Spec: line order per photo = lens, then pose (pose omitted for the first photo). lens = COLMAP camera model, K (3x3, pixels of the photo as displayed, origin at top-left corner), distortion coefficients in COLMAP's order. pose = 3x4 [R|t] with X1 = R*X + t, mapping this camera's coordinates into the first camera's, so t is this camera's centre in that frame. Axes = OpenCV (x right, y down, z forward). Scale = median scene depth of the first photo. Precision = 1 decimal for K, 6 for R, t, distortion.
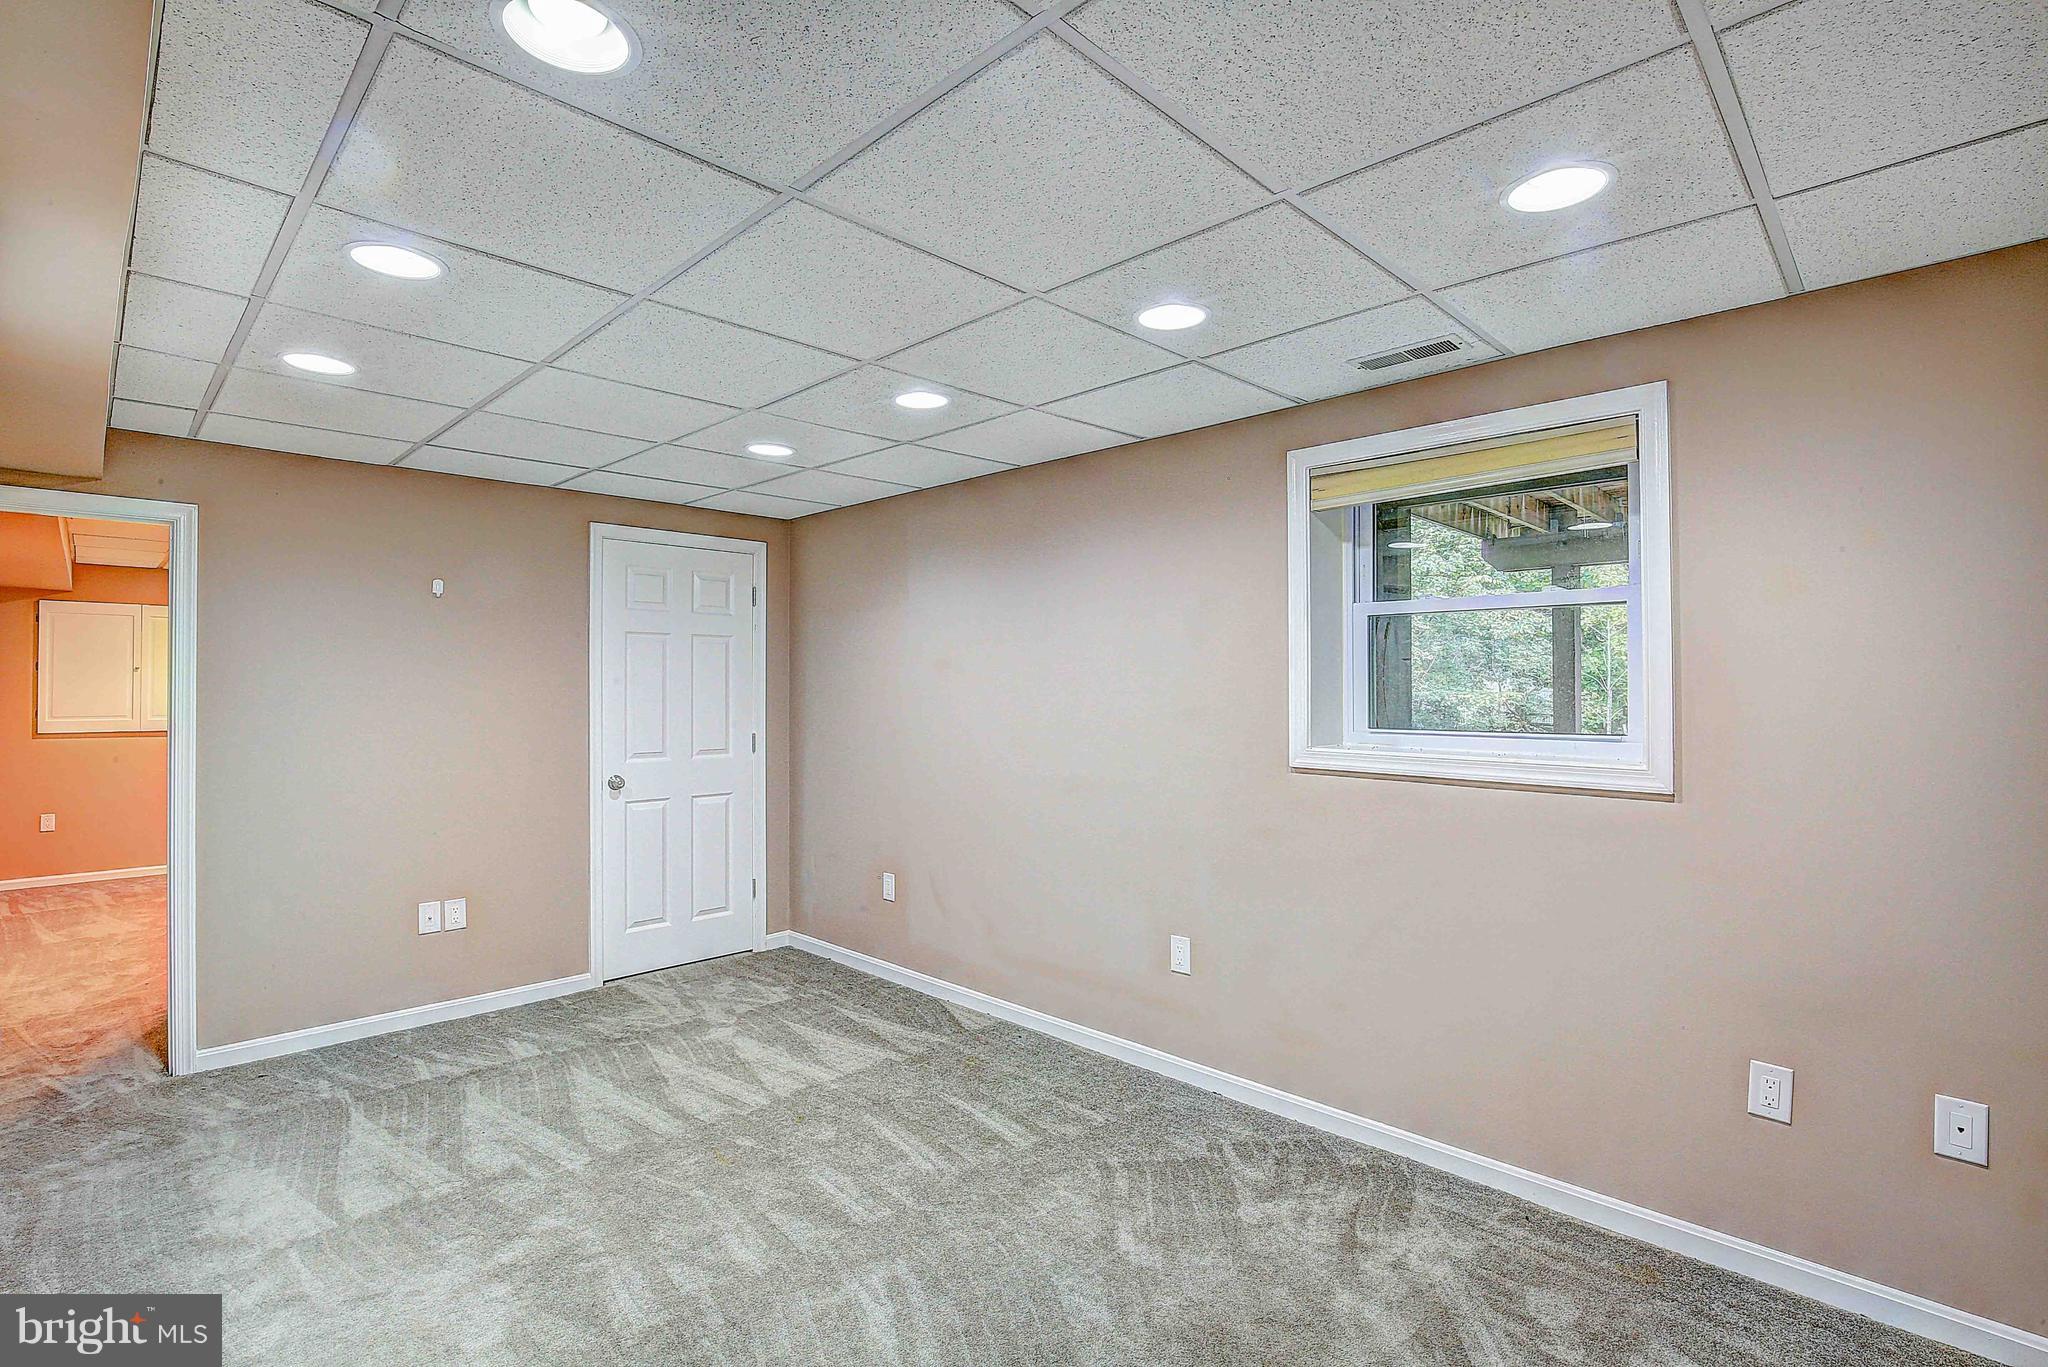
lens RADIAL K [[938.3, 0, 1016.8], [0, 938.3, 680.9], [0, 0, 1]] dist [-0.041146, 0.007795]
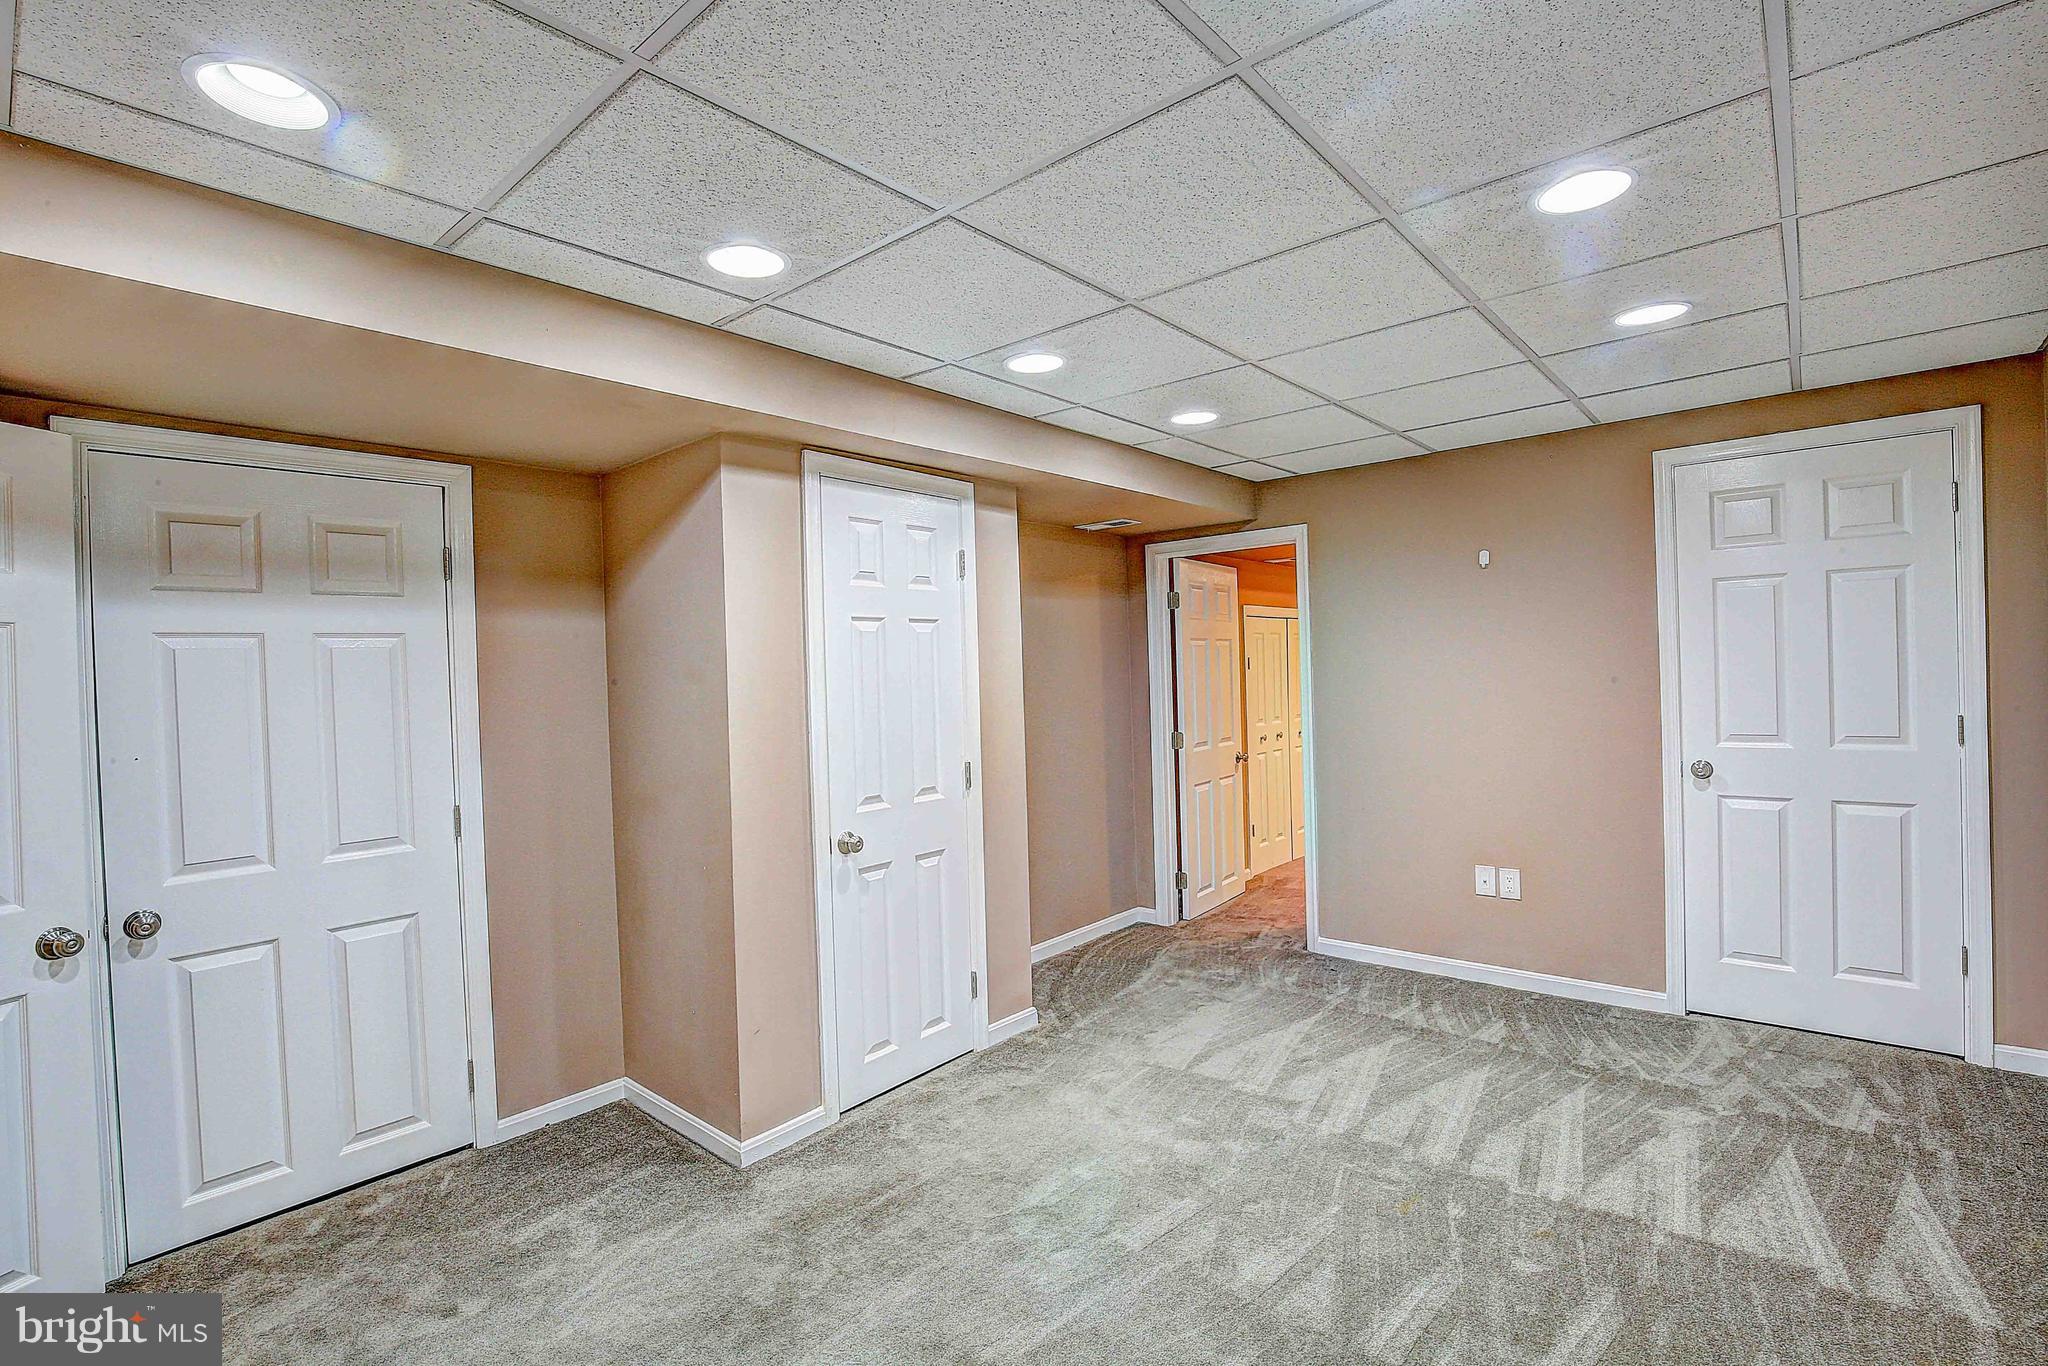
lens RADIAL K [[938.3, 0, 1011.8], [0, 938.3, 681.7], [0, 0, 1]] dist [-0.041146, 0.007795]
pose [[0.062404, 0.011044, -0.997990, 0.391269], [0.039932, 0.999110, 0.013553, -0.000269], [0.997252, -0.040697, 0.061907, 0.452031]]
